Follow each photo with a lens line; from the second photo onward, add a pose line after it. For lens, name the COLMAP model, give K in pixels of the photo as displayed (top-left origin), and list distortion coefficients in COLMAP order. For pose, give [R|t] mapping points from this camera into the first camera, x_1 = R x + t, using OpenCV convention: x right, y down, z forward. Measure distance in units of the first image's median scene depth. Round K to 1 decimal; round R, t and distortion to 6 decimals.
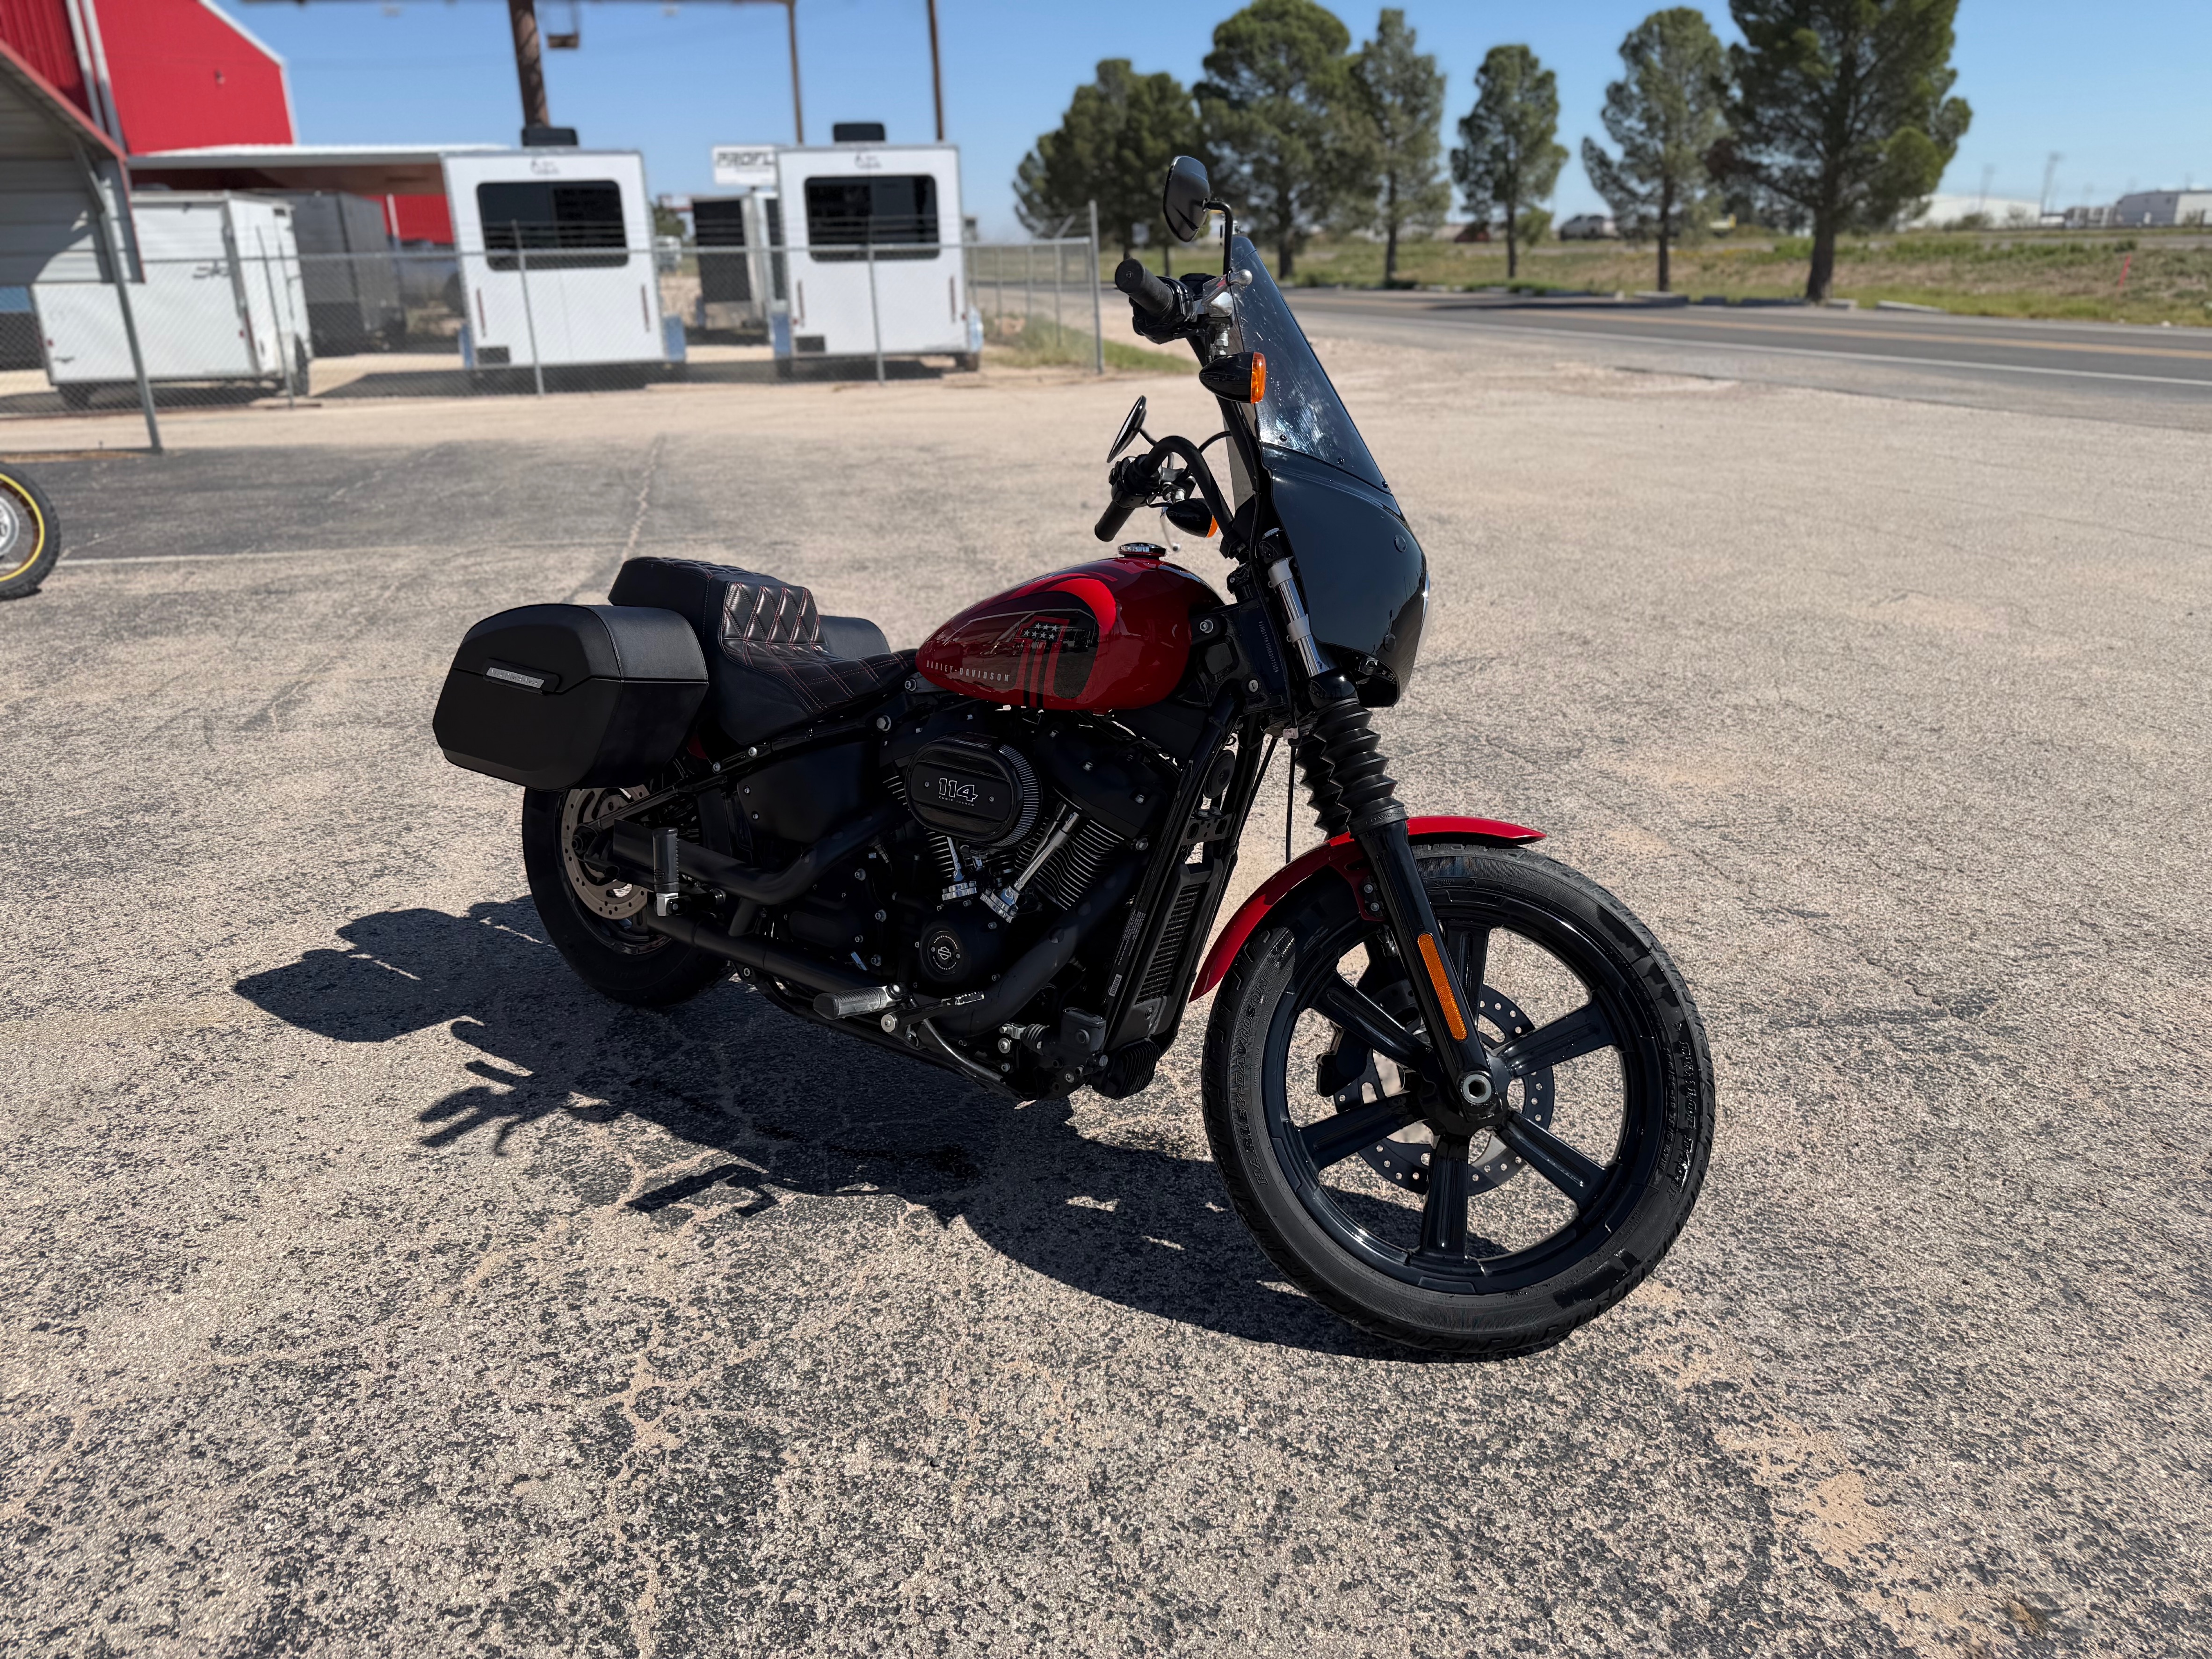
lens RADIAL K [[1565.5, 0, 1089.7], [0, 1565.5, 838.7], [0, 0, 1]] dist [0.018118, -0.030745]
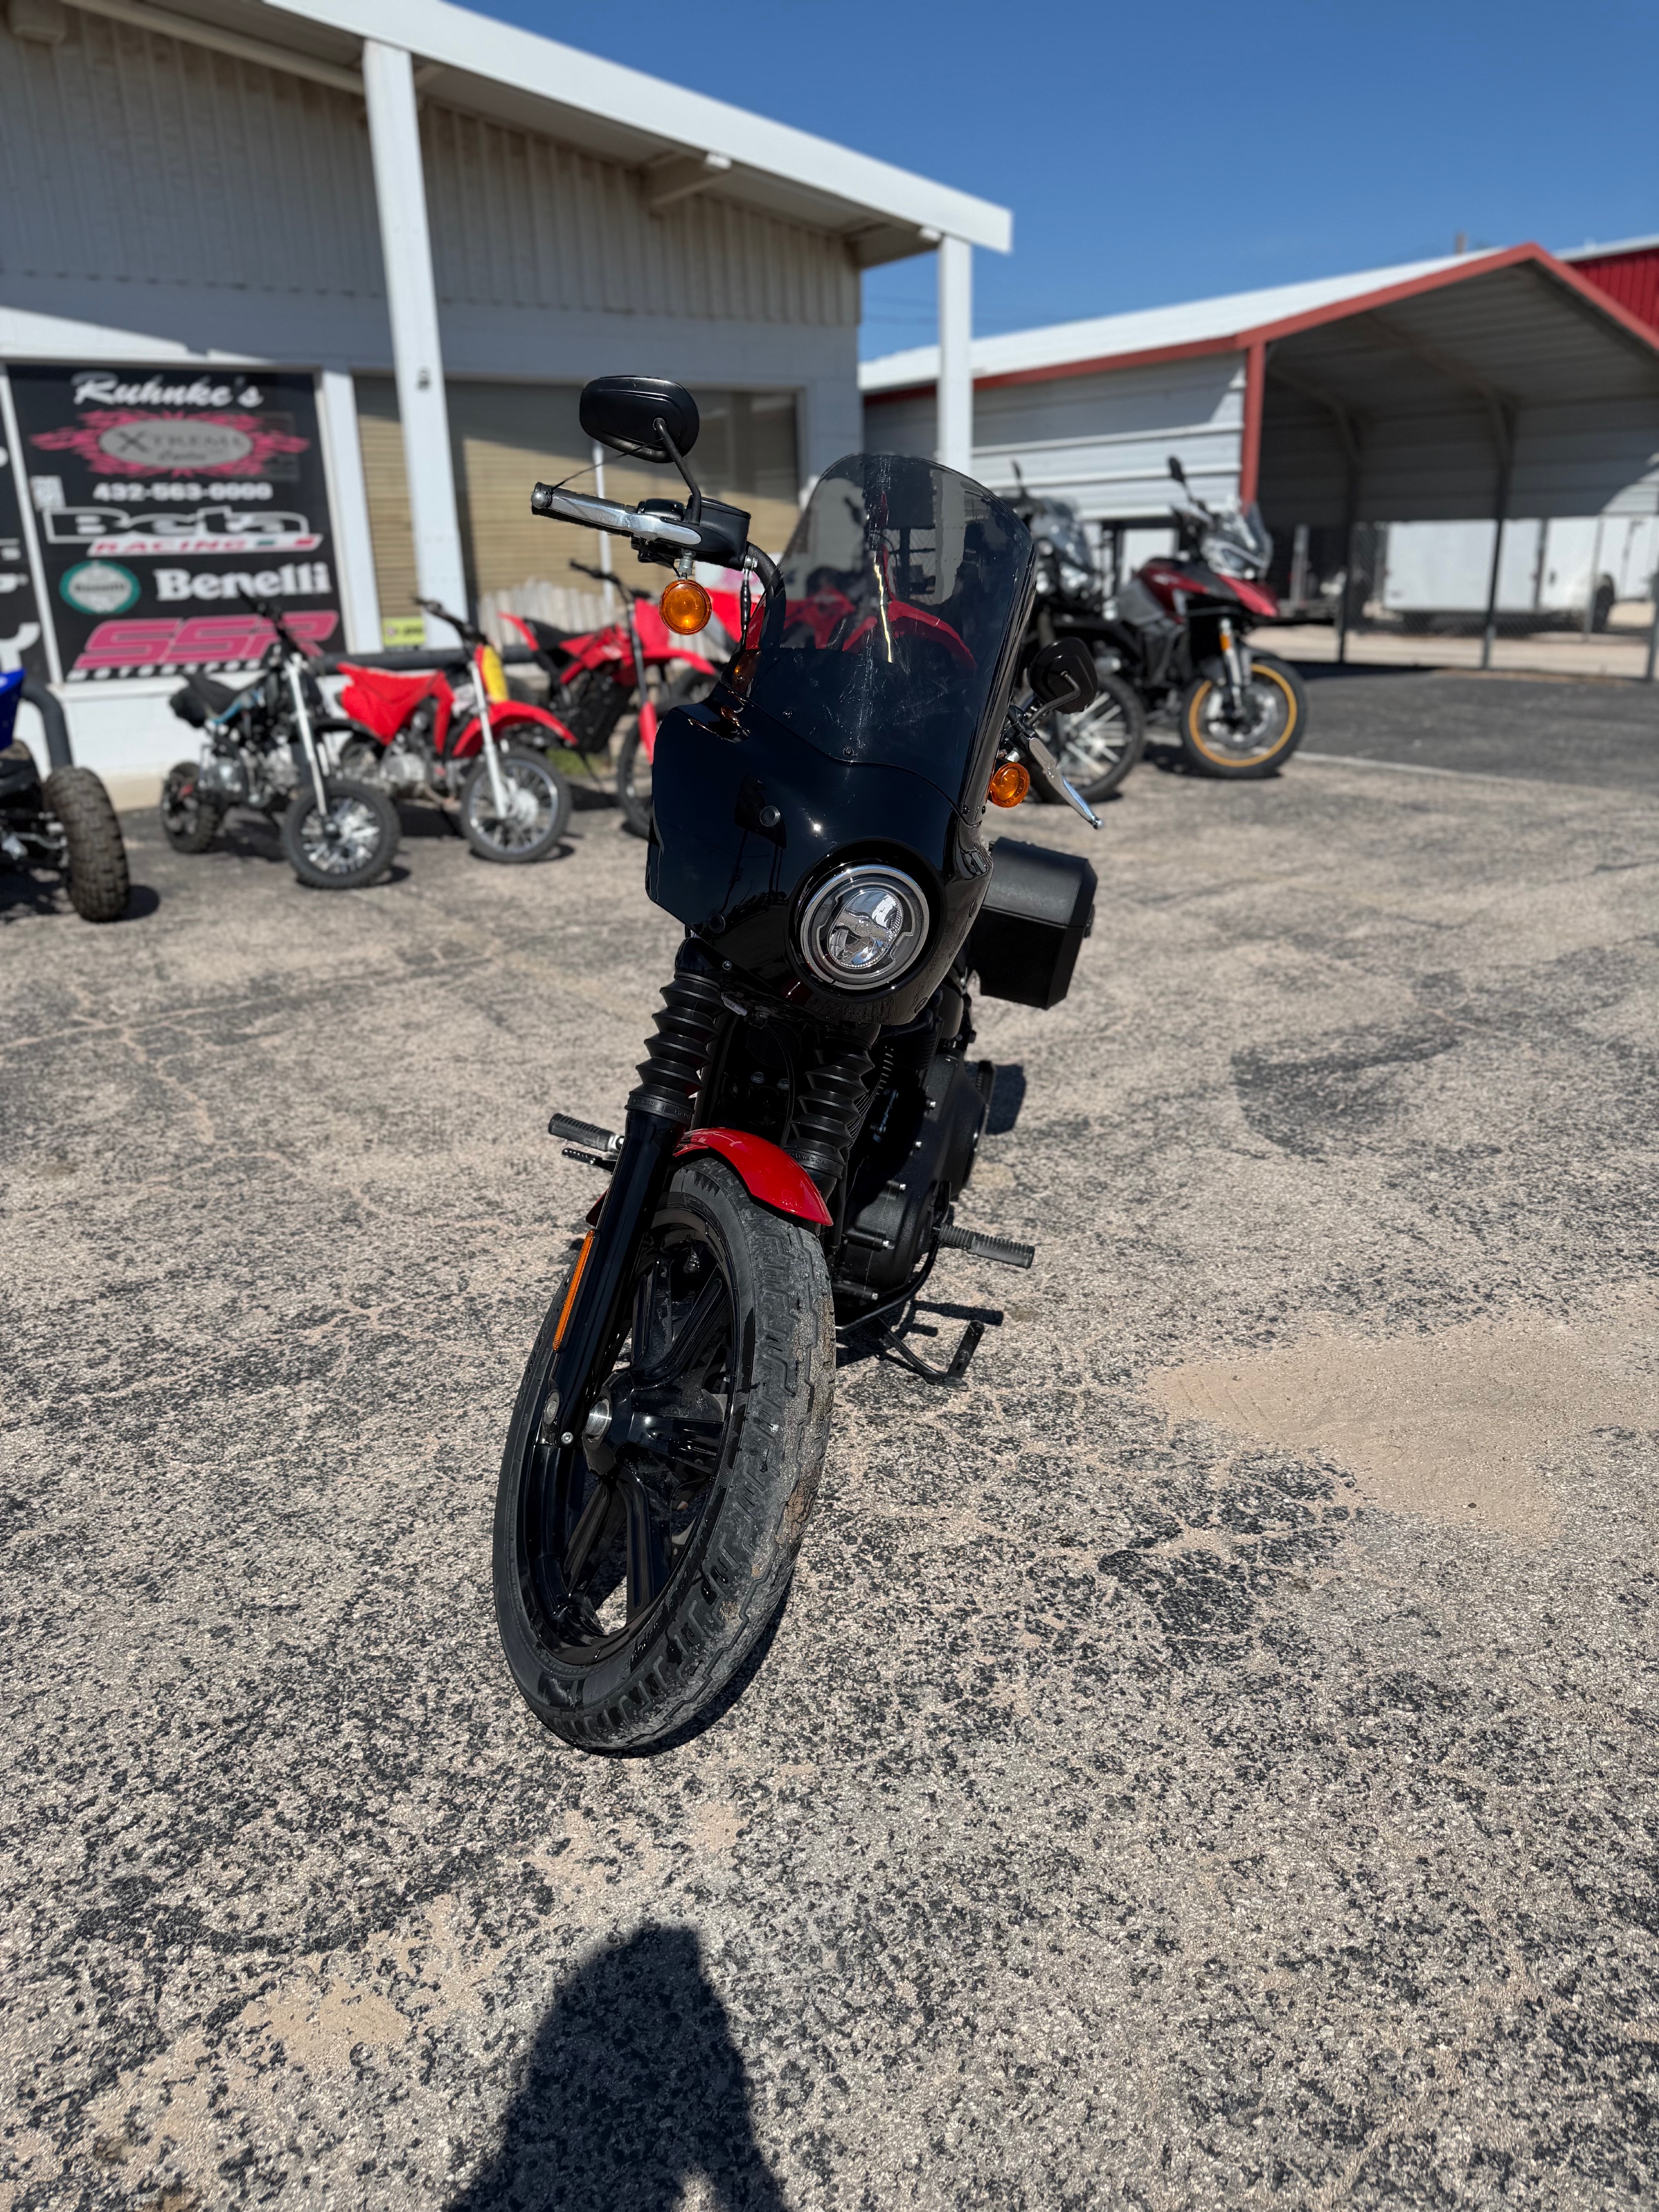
lens RADIAL K [[1565.5, 0, 835.4], [0, 1565.5, 1094.0], [0, 0, 1]] dist [0.018118, -0.030745]
pose [[0.398370, 0.312706, -0.862274, 0.574585], [-0.300864, 0.932626, 0.199220, -0.131365], [0.866477, 0.180064, 0.465612, 0.384269]]
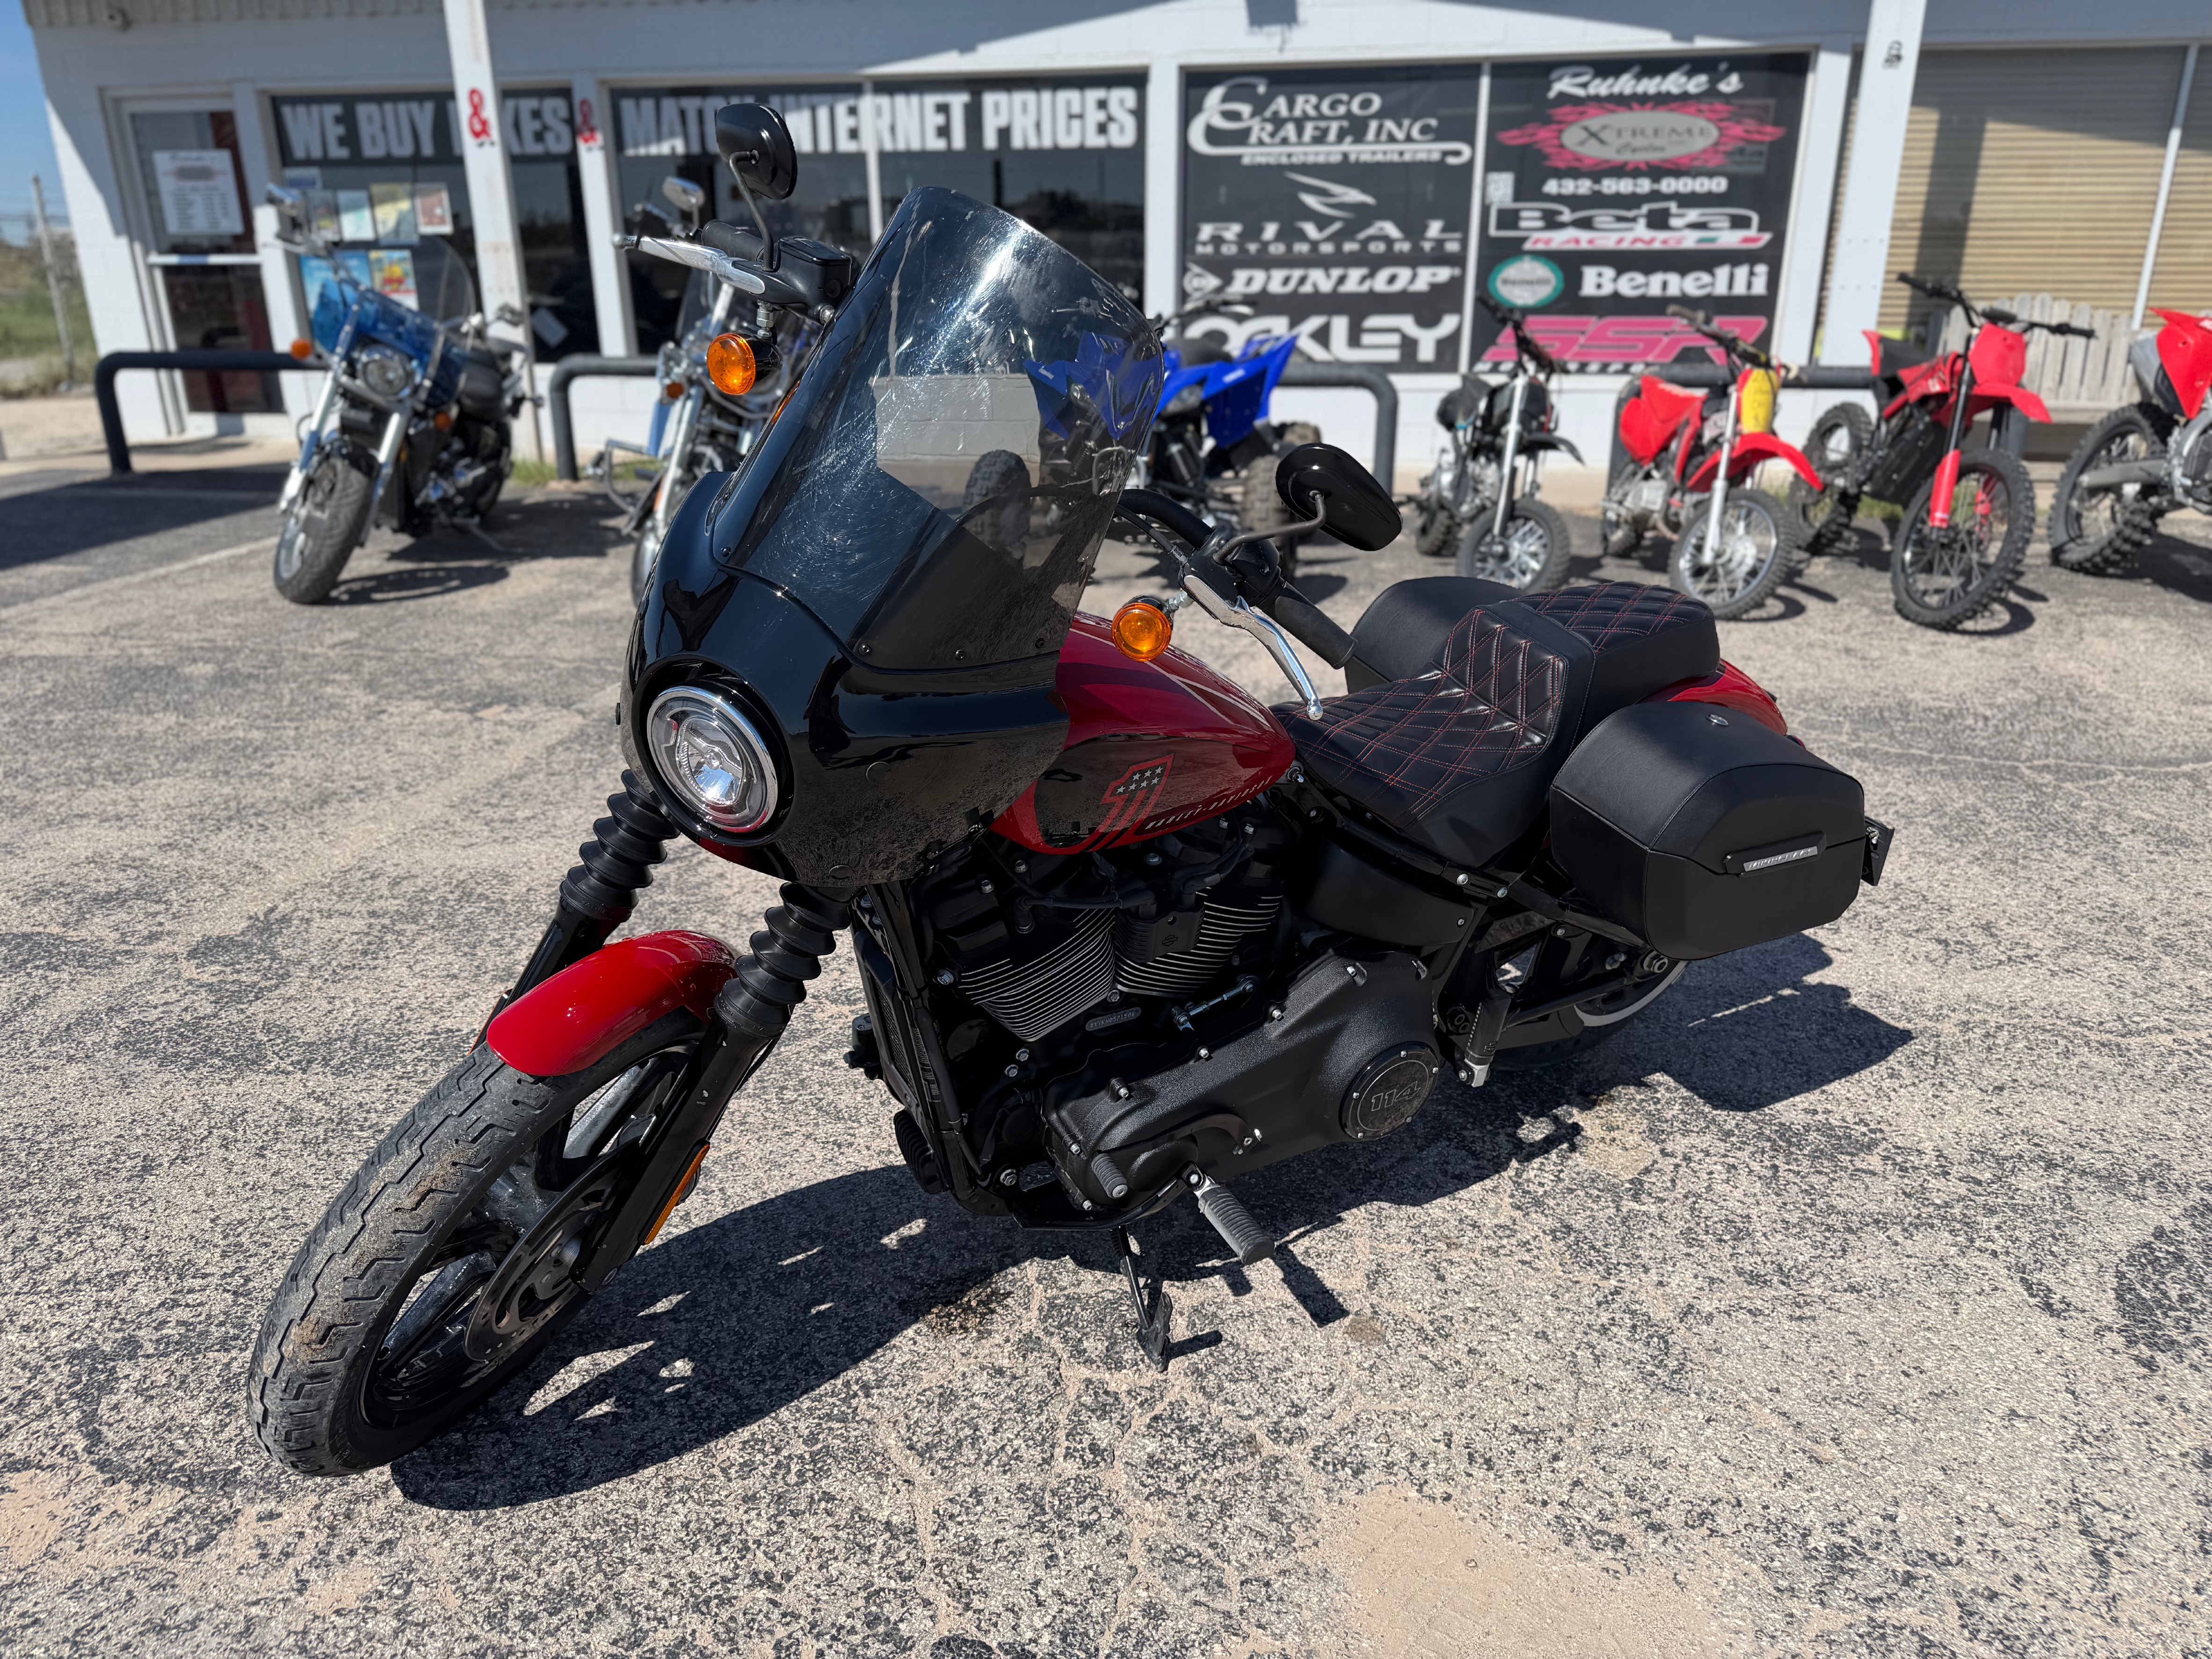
lens RADIAL K [[1565.5, 0, 1099.4], [0, 1565.5, 836.4], [0, 0, 1]] dist [0.018118, -0.030745]
pose [[-0.416723, 0.337161, -0.844194, 0.446746], [-0.303501, 0.823779, 0.478827, -0.300855], [0.856871, 0.455752, -0.240959, 0.817009]]
